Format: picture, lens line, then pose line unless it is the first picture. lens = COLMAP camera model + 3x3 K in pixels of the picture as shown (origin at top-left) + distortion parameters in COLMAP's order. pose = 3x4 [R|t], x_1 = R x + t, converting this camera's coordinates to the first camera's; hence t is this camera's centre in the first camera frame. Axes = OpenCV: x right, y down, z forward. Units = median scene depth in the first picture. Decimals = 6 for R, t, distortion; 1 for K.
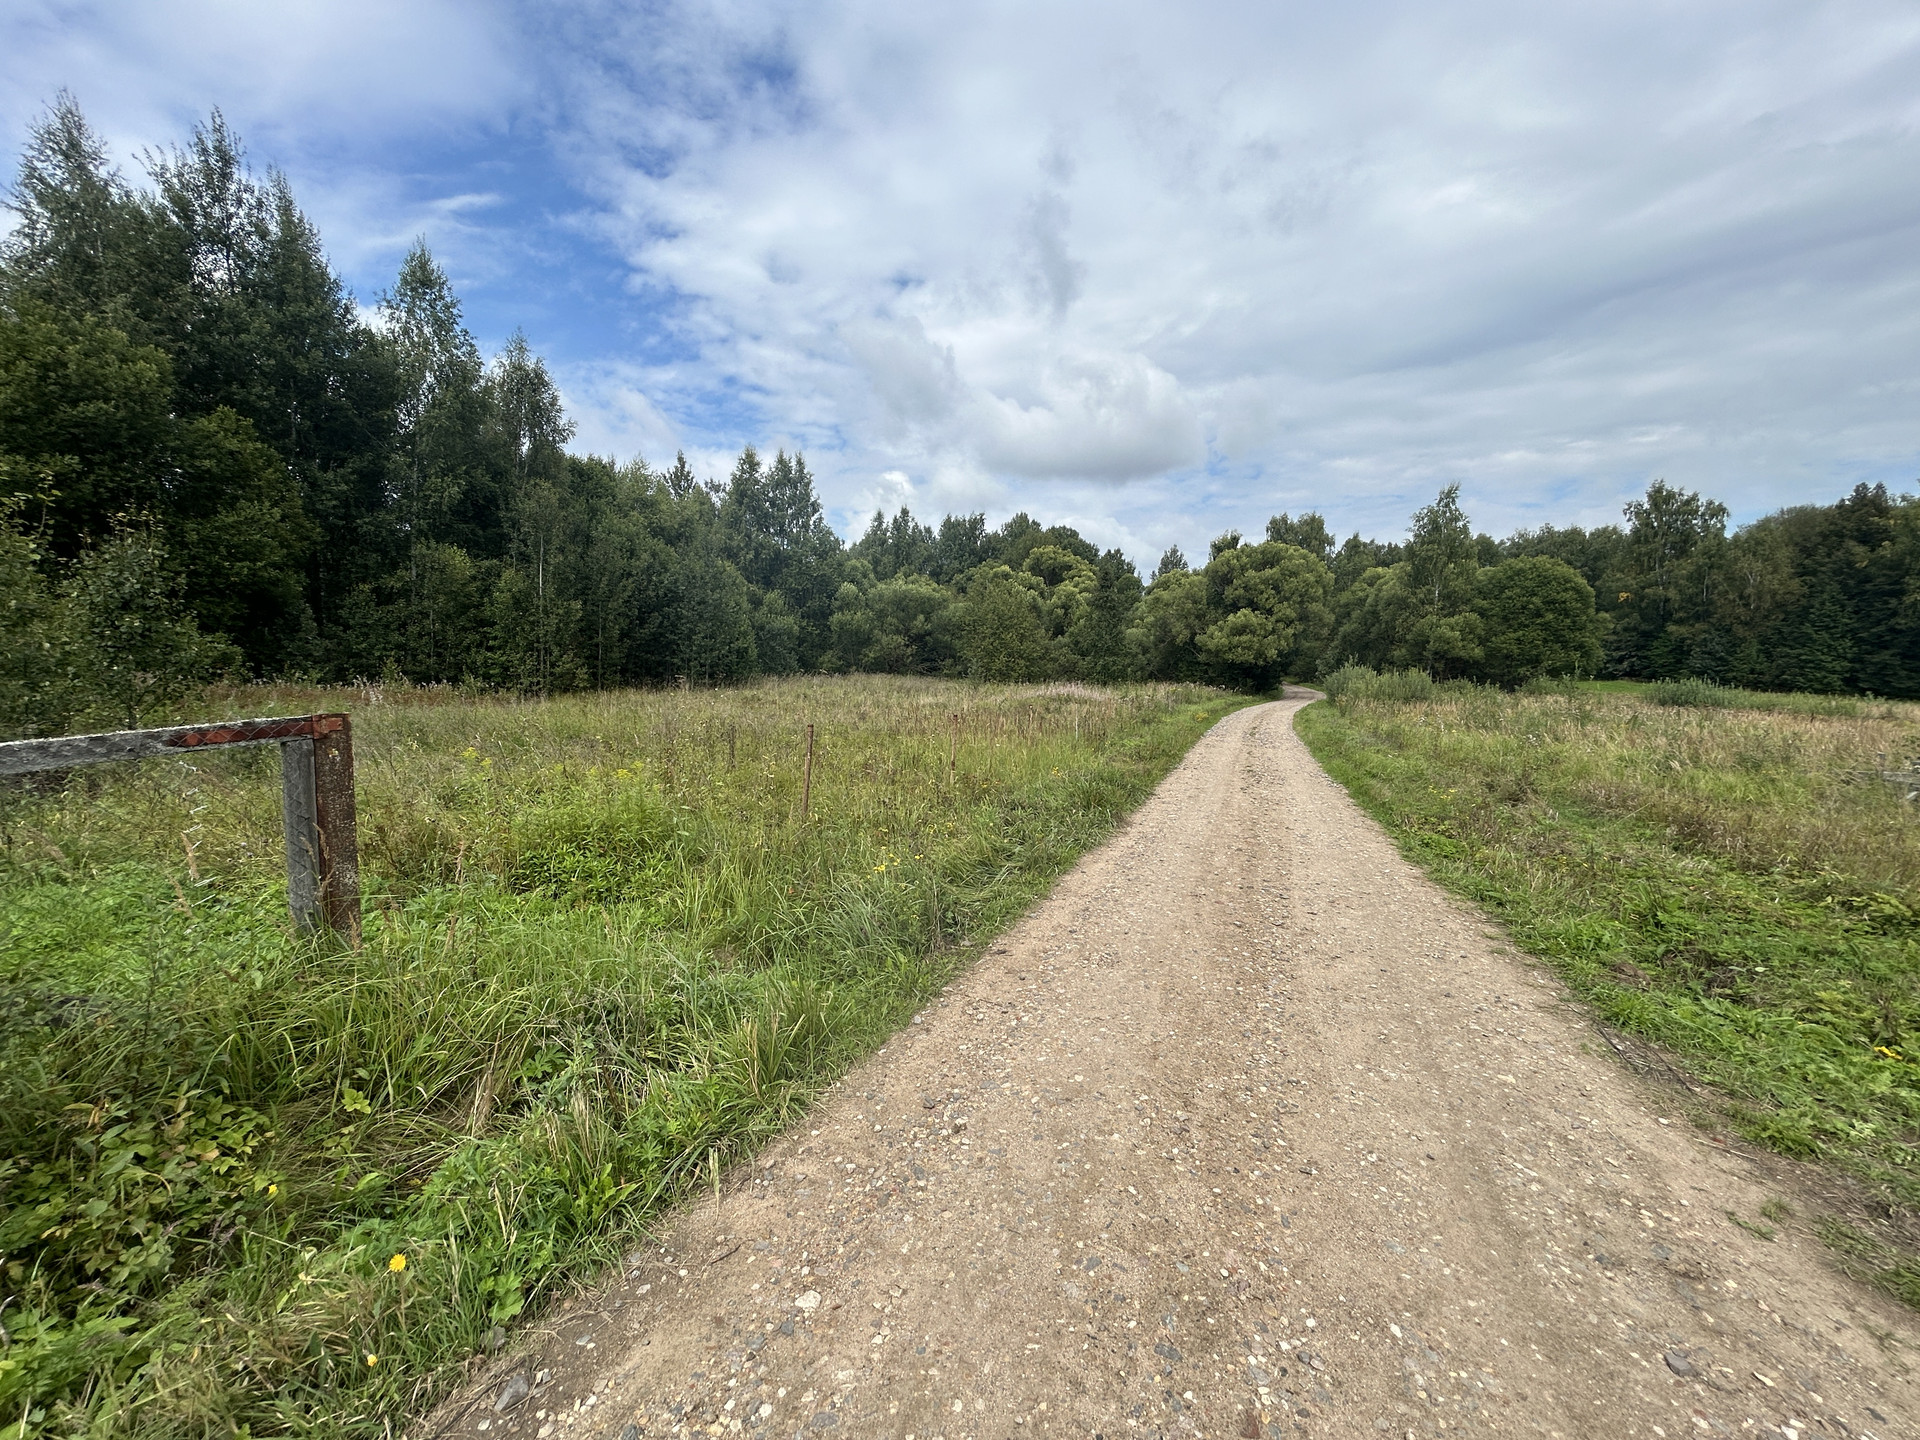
lens RADIAL K [[769.3, 0, 954.3], [0, 769.3, 721.8], [0, 0, 1]] dist [-0.003265, 0.001062]
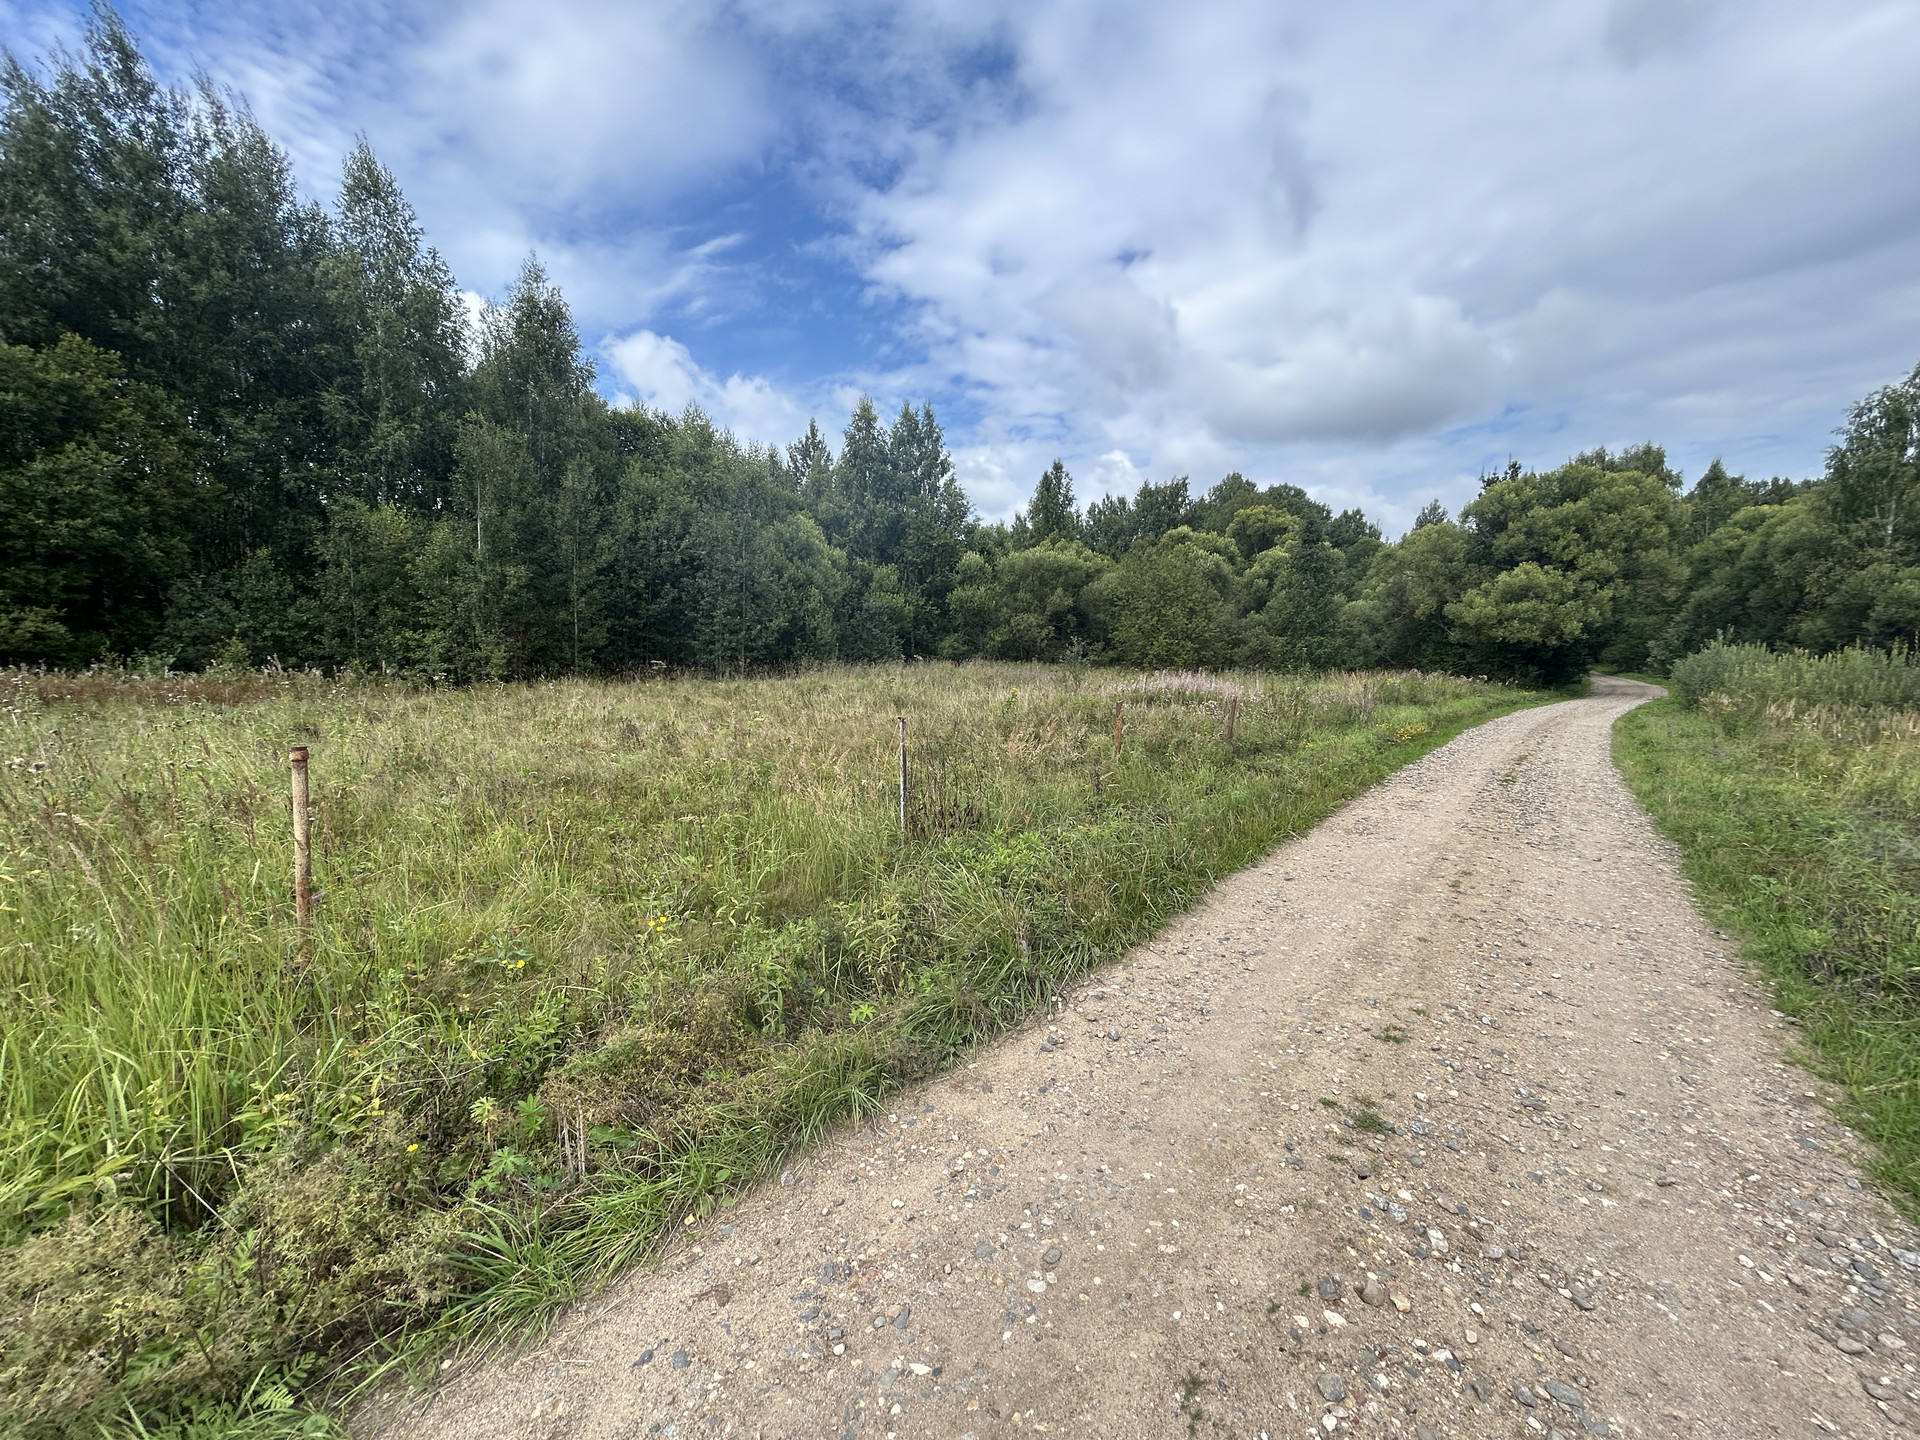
lens RADIAL K [[769.3, 0, 955.3], [0, 769.3, 708.6], [0, 0, 1]] dist [-0.003265, 0.001062]
pose [[0.957777, 0.014429, -0.287148, 0.086573], [-0.015757, 0.999873, -0.002316, -0.008421], [0.287079, 0.006743, 0.957883, 0.197220]]
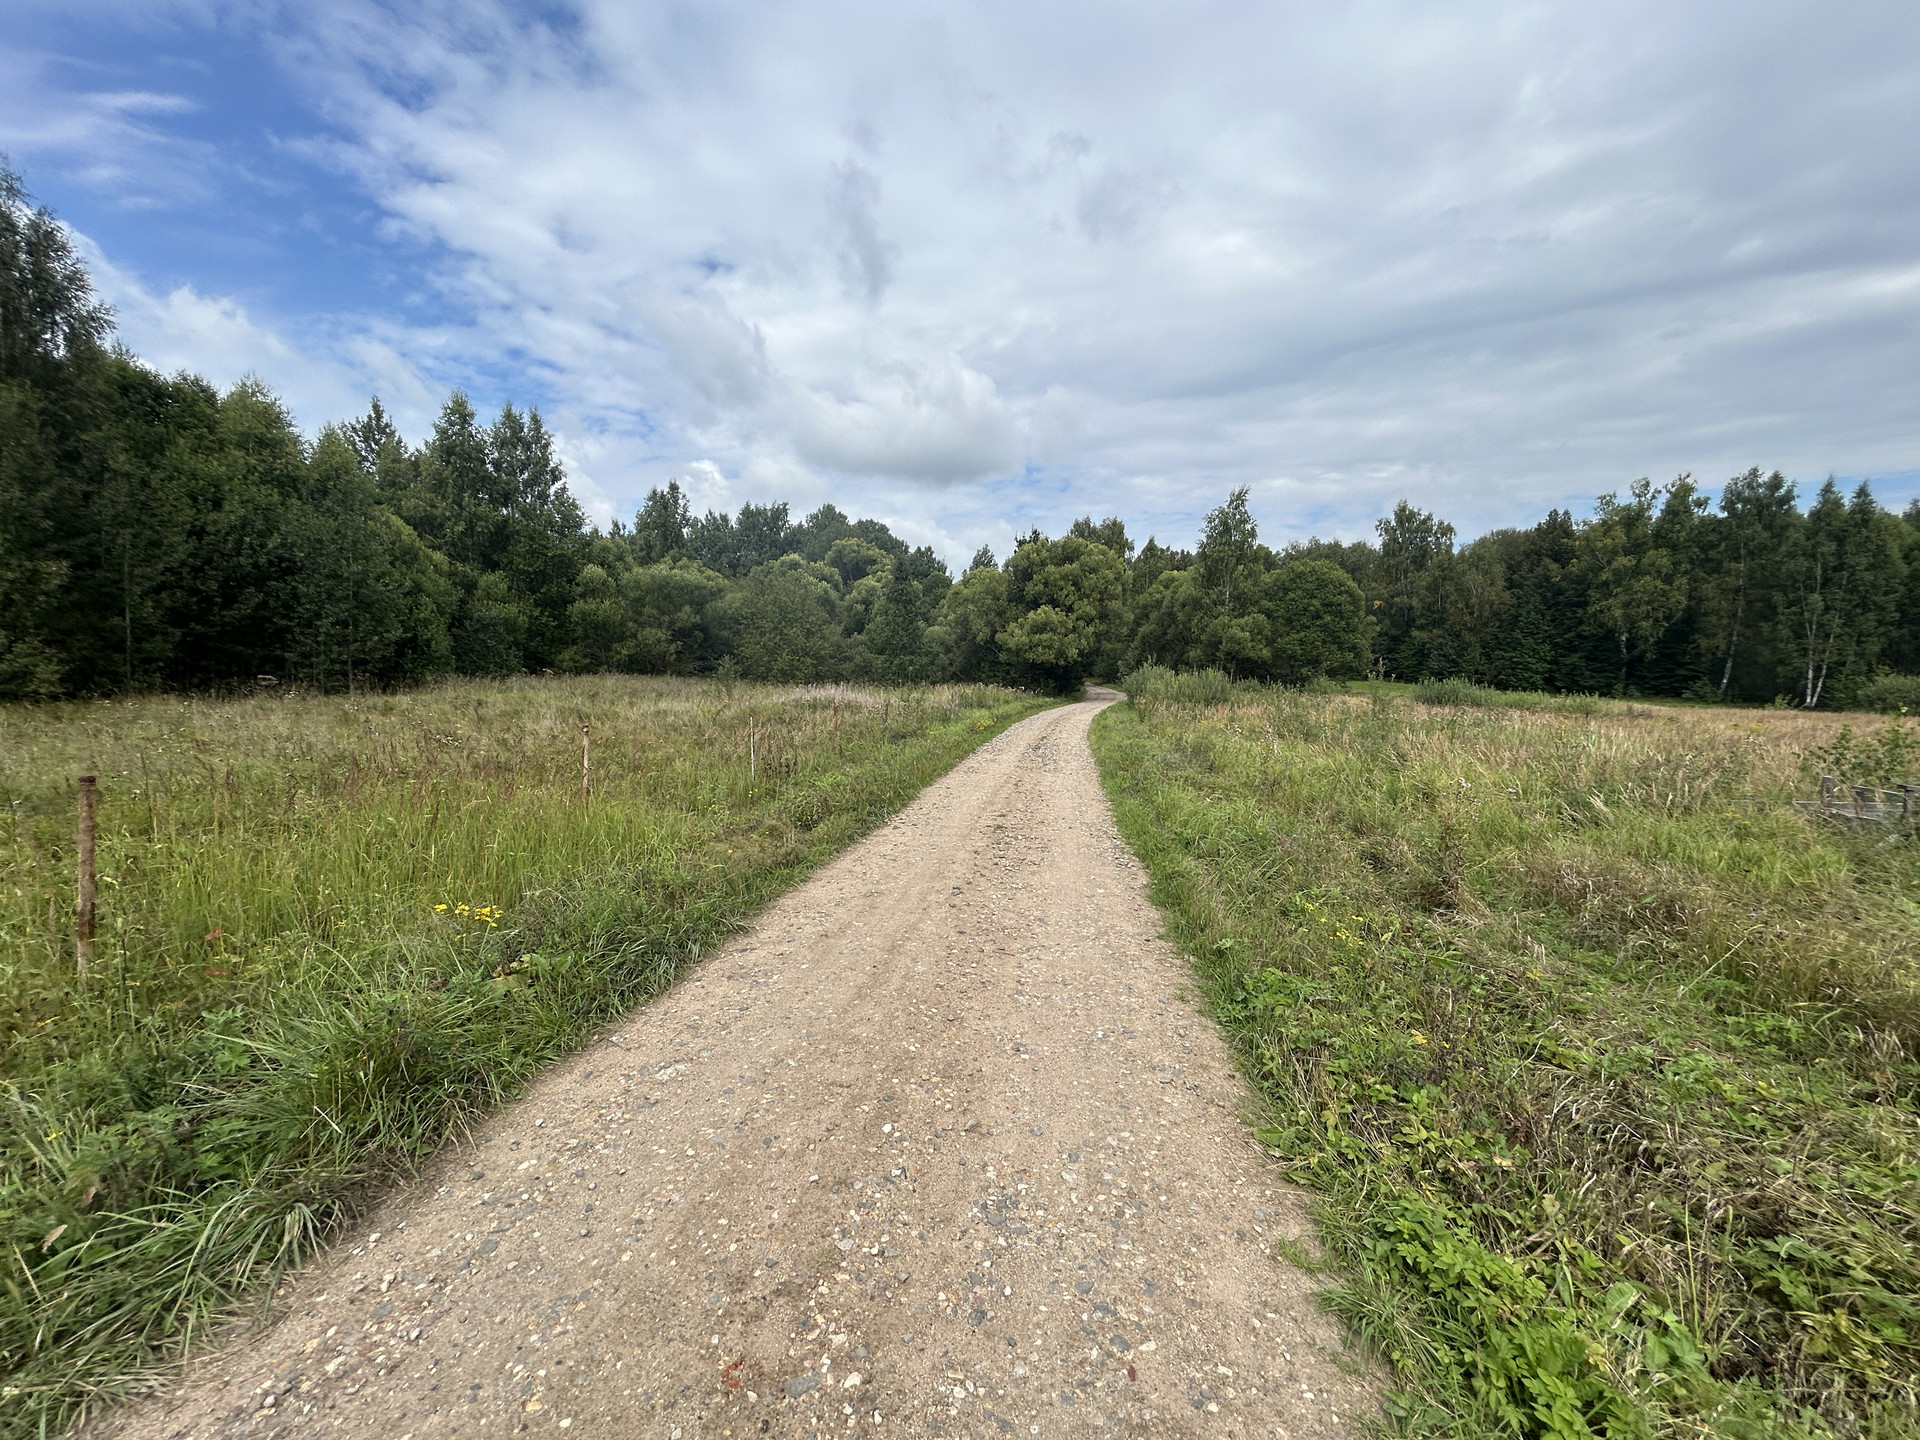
lens RADIAL K [[769.3, 0, 953.5], [0, 769.3, 715.2], [0, 0, 1]] dist [-0.003265, 0.001062]
pose [[0.974781, -0.012029, 0.222839, 0.054132], [0.014514, 0.999849, -0.009516, -0.004857], [-0.222690, 0.012510, 0.974809, 0.104464]]
